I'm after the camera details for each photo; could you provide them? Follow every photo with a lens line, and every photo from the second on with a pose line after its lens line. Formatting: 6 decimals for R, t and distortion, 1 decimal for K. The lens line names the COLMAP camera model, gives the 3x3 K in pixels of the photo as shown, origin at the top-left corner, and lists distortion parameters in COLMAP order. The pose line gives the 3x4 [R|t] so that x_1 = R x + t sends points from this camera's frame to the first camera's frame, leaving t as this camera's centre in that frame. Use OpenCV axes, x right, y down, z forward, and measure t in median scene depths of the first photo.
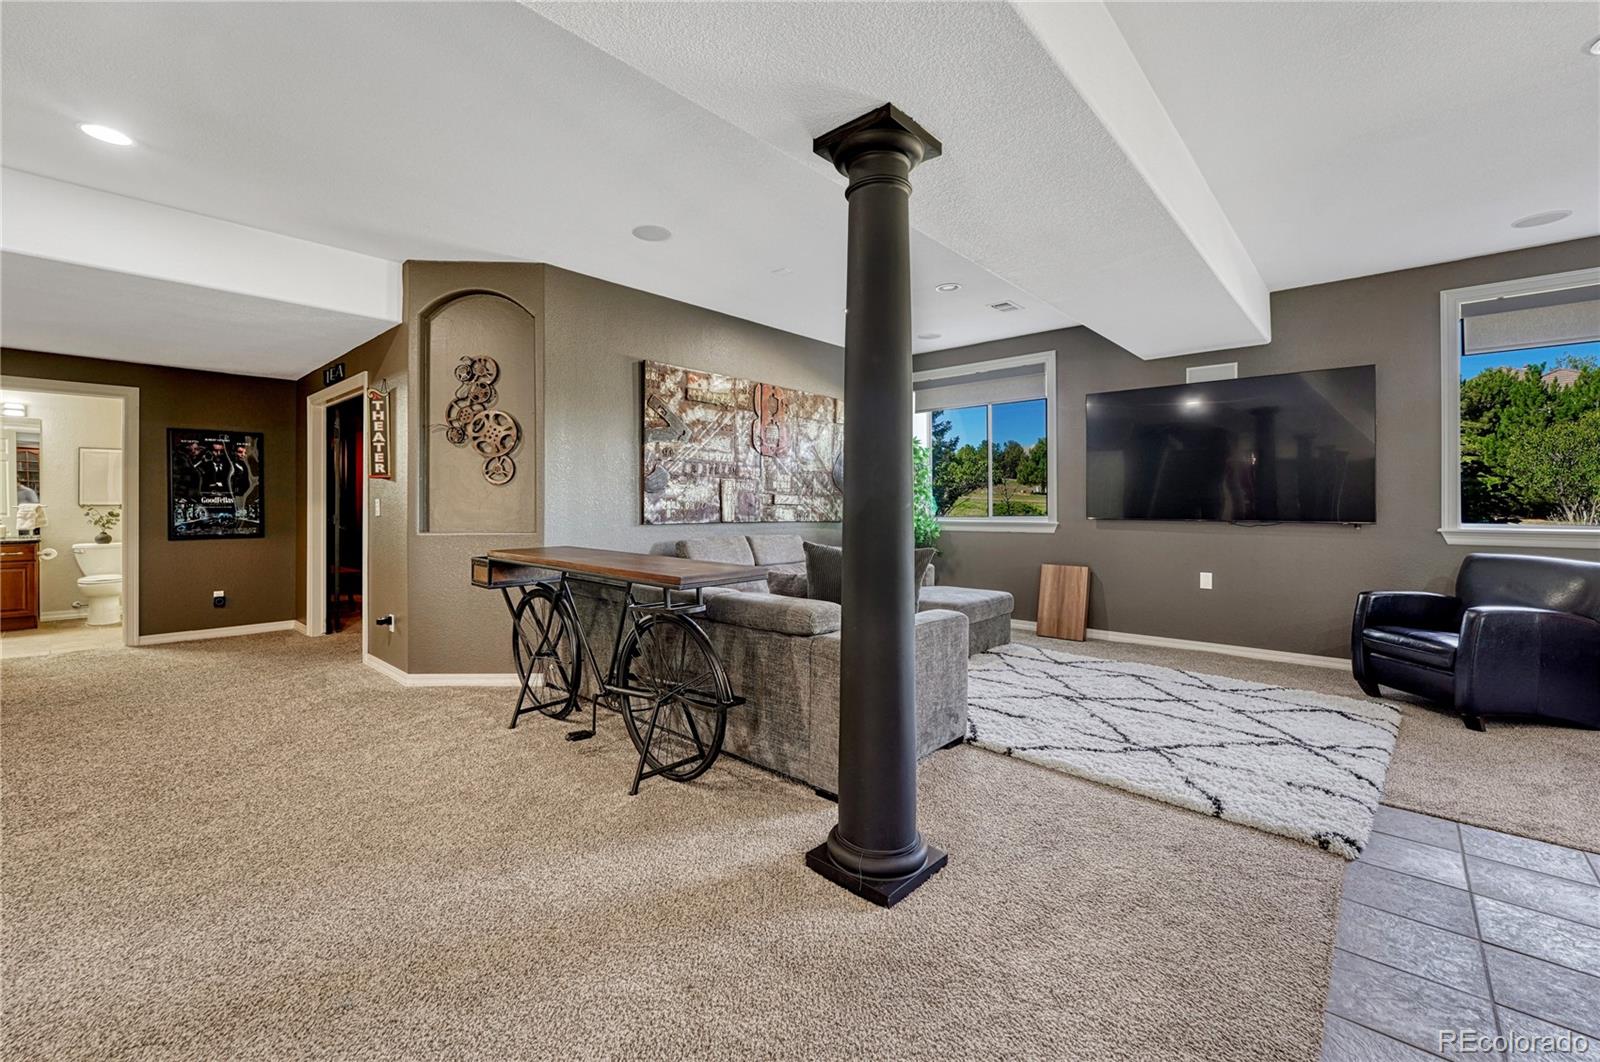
lens RADIAL K [[660.1, 0, 789.3], [0, 660.1, 504.8], [0, 0, 1]] dist [0.001042, 0.000205]
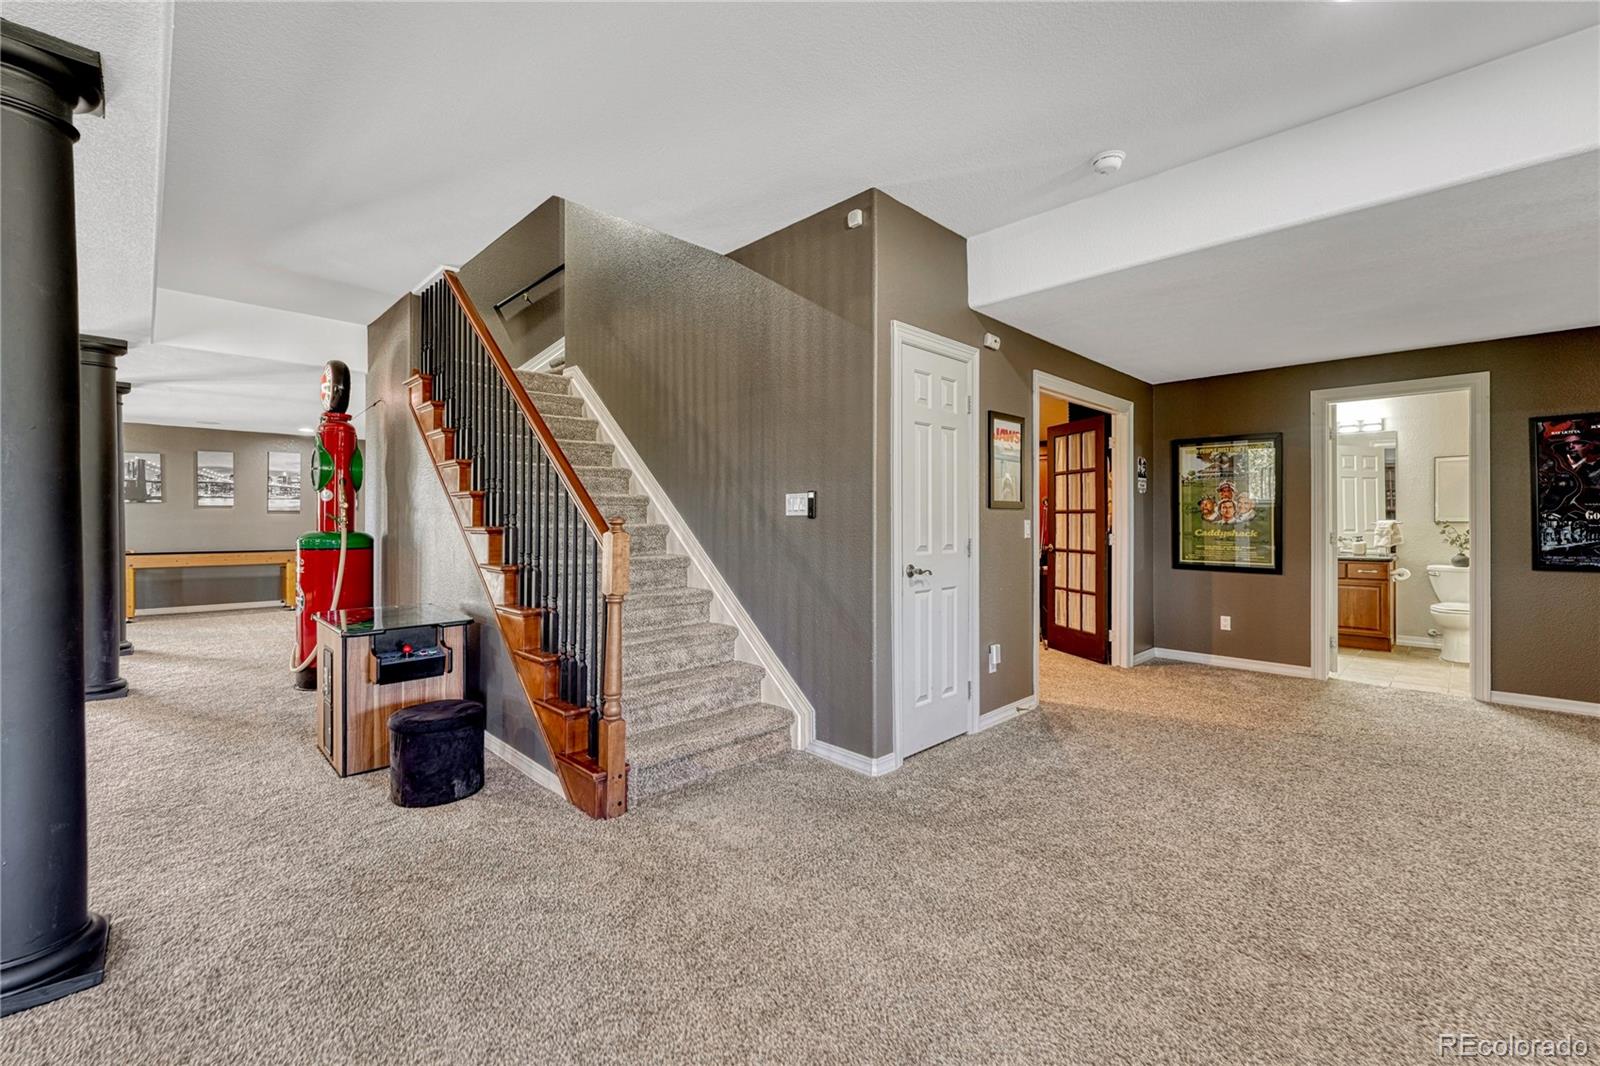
lens RADIAL K [[663.6, 0, 799.1], [0, 663.6, 522.8], [0, 0, 1]] dist [0.002636, 0.000748]
pose [[-0.051421, 0.003161, -0.998672, -0.143741], [-0.000865, 0.999994, 0.003210, -0.000521], [0.998677, 0.001029, -0.051418, 0.205898]]
